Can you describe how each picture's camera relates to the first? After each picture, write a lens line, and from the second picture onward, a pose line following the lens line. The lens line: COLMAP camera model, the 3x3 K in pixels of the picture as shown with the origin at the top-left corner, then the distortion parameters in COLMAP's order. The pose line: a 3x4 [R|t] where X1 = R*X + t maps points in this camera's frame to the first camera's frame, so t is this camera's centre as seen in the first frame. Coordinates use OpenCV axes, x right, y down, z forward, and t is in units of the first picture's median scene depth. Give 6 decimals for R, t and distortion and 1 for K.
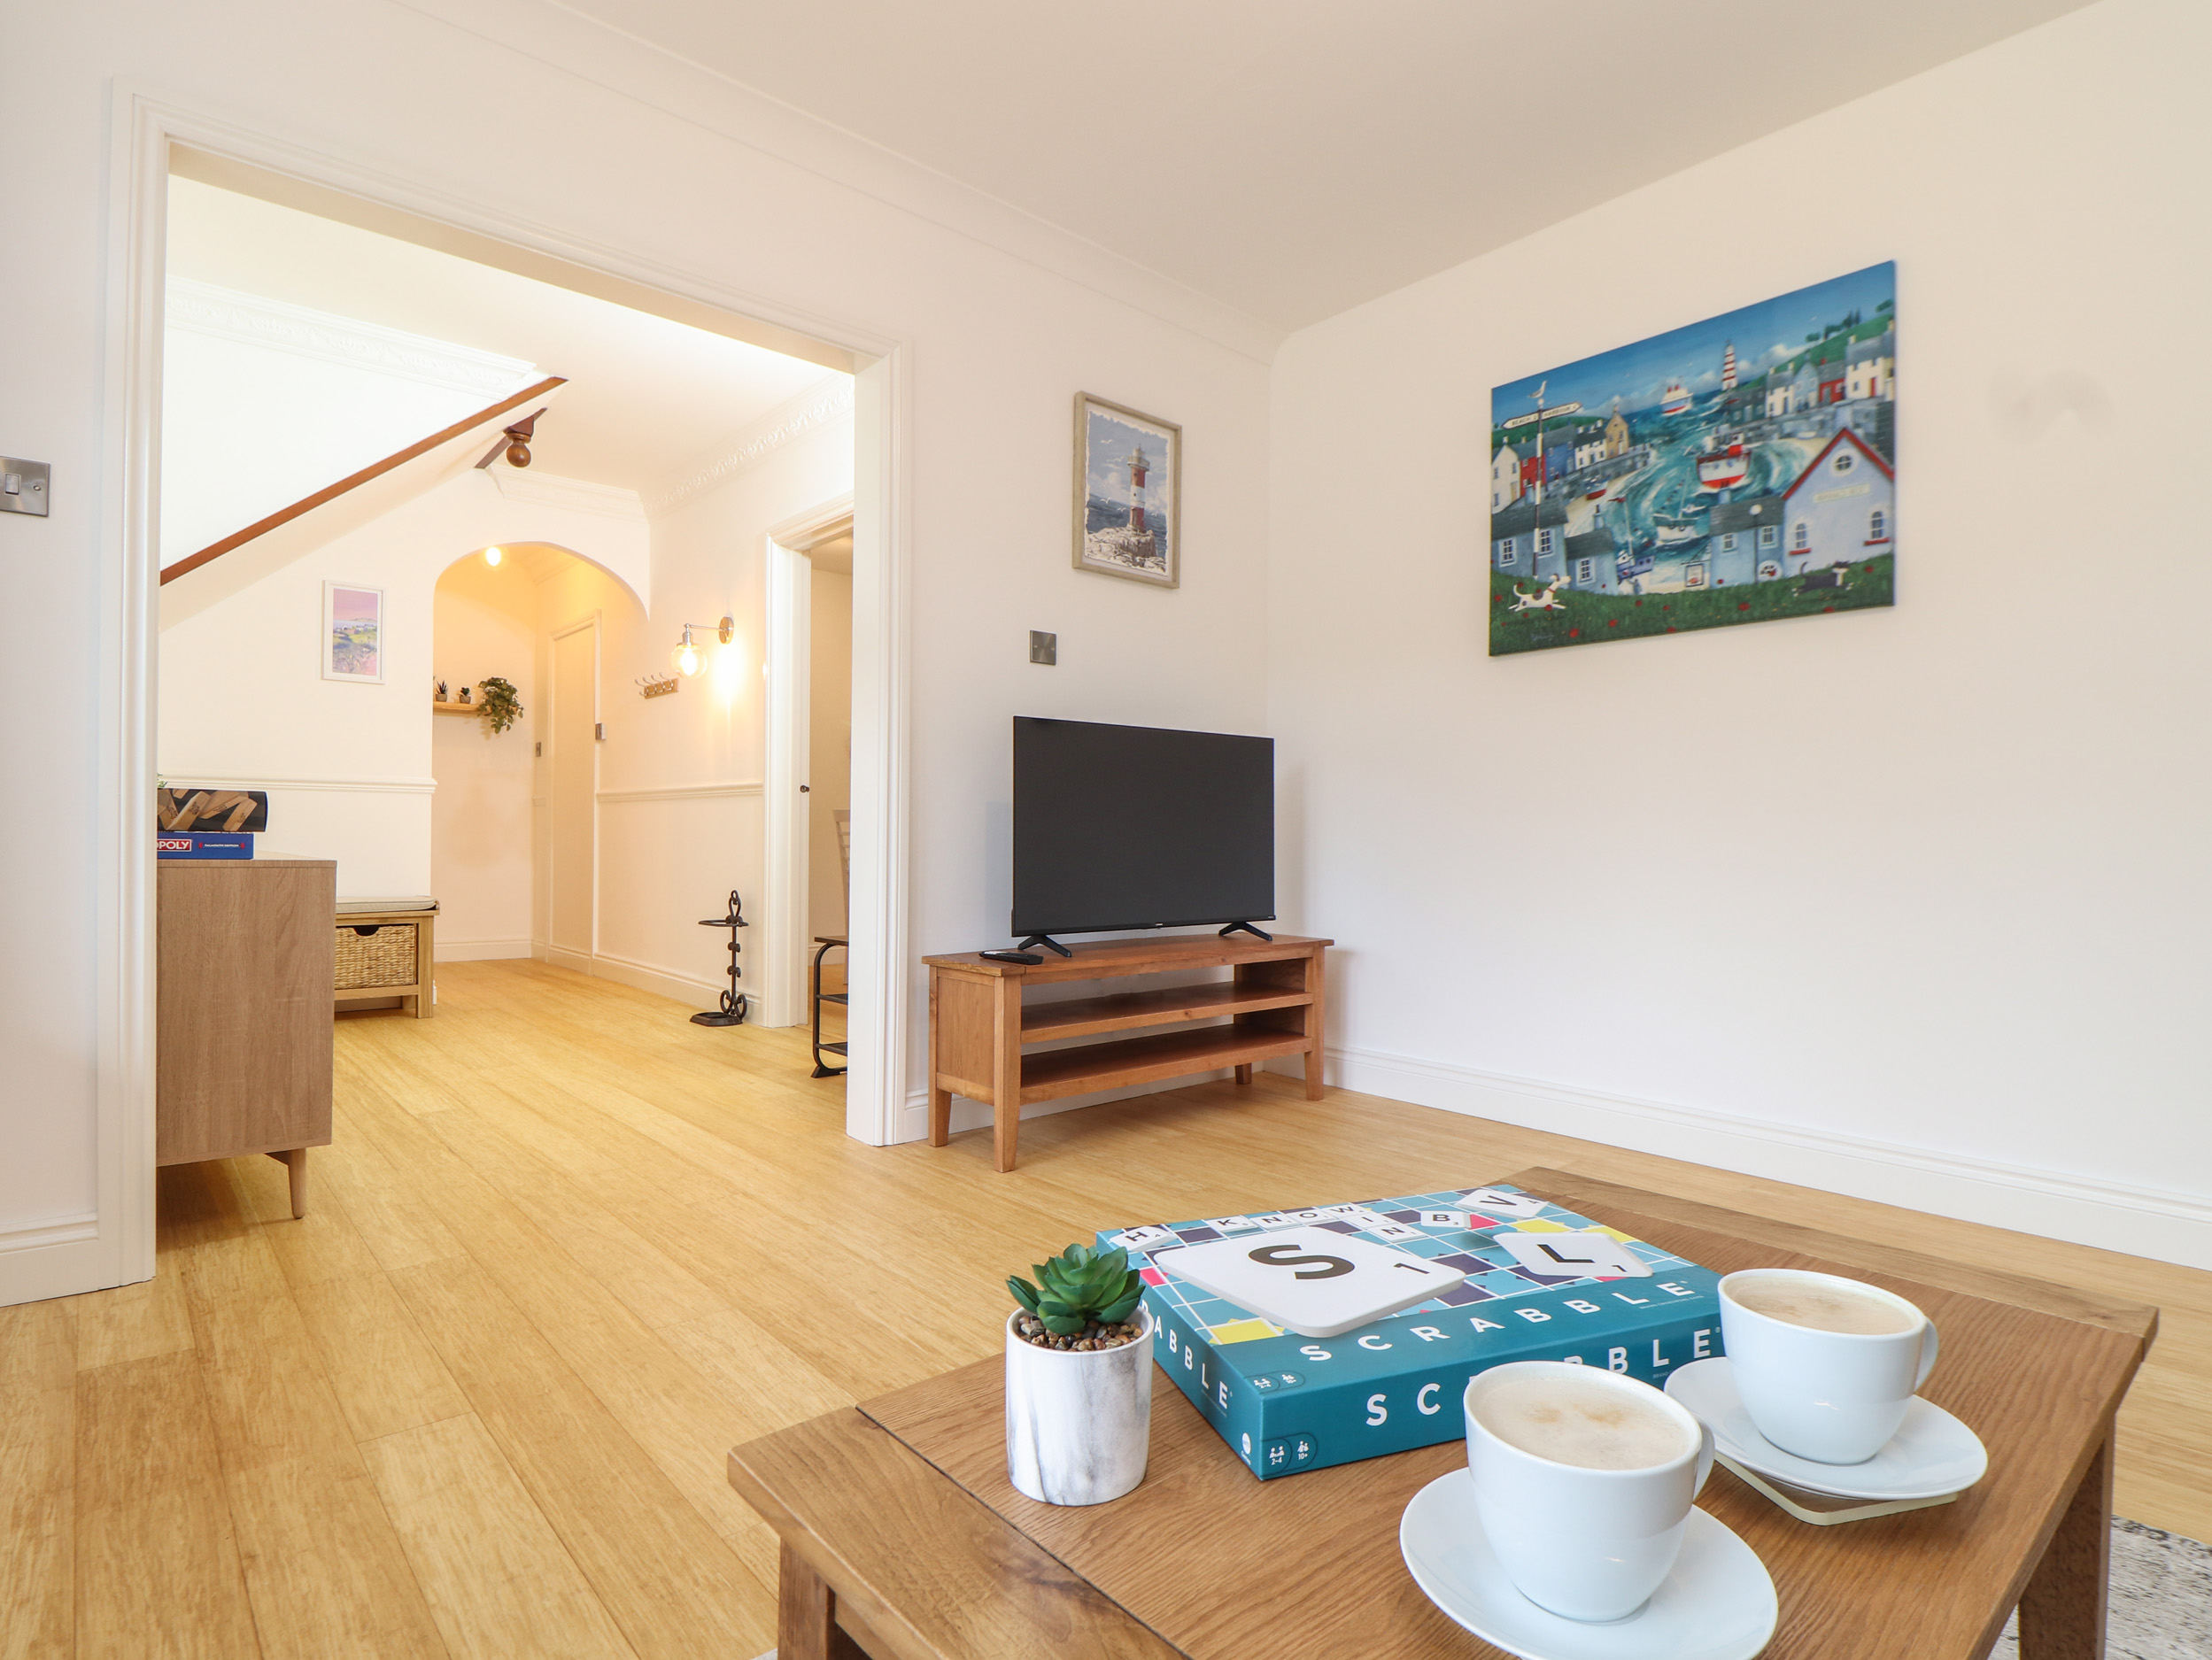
lens RADIAL K [[1156.2, 0, 1107.8], [0, 1156.2, 828.4], [0, 0, 1]] dist [-0.000759, -0.010672]
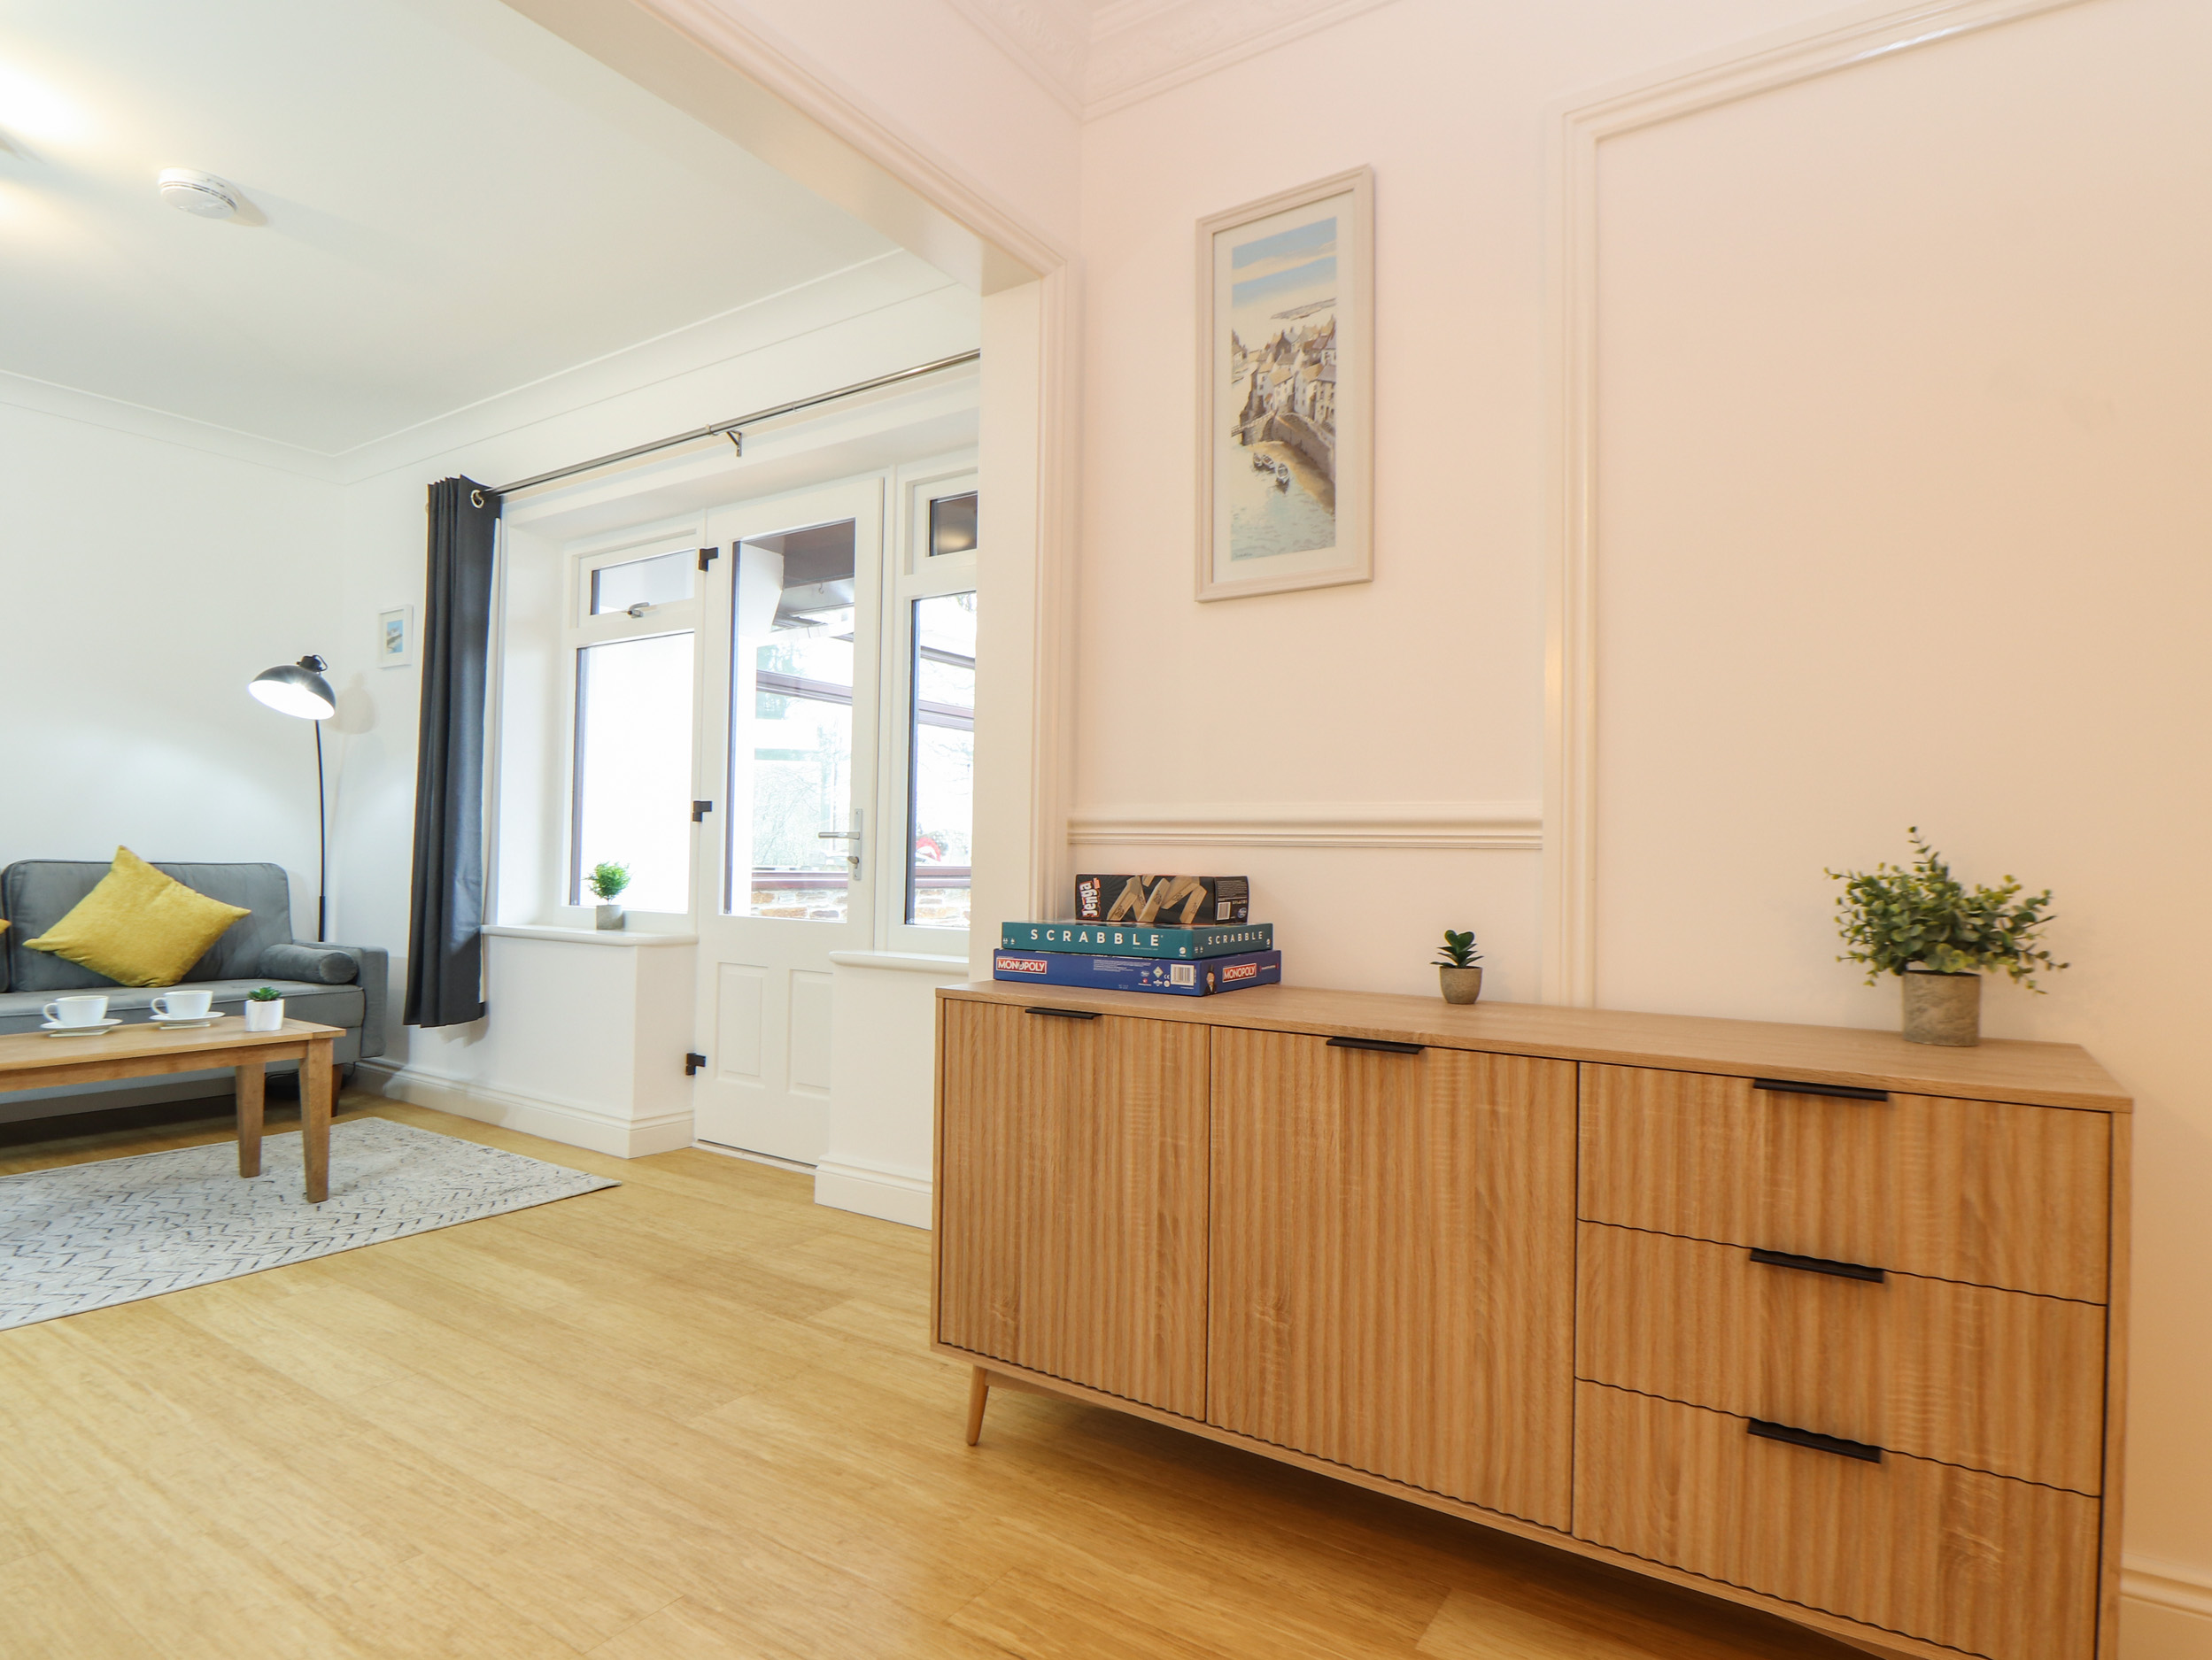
lens RADIAL K [[1301.8, 0, 1103.3], [0, 1301.8, 824.4], [0, 0, 1]] dist [-0.029030, -0.001871]
pose [[-0.975570, -0.031783, -0.217380, -0.663905], [-0.024698, 0.999074, -0.035234, -0.039966], [0.218298, -0.029004, -0.975451, 2.075504]]
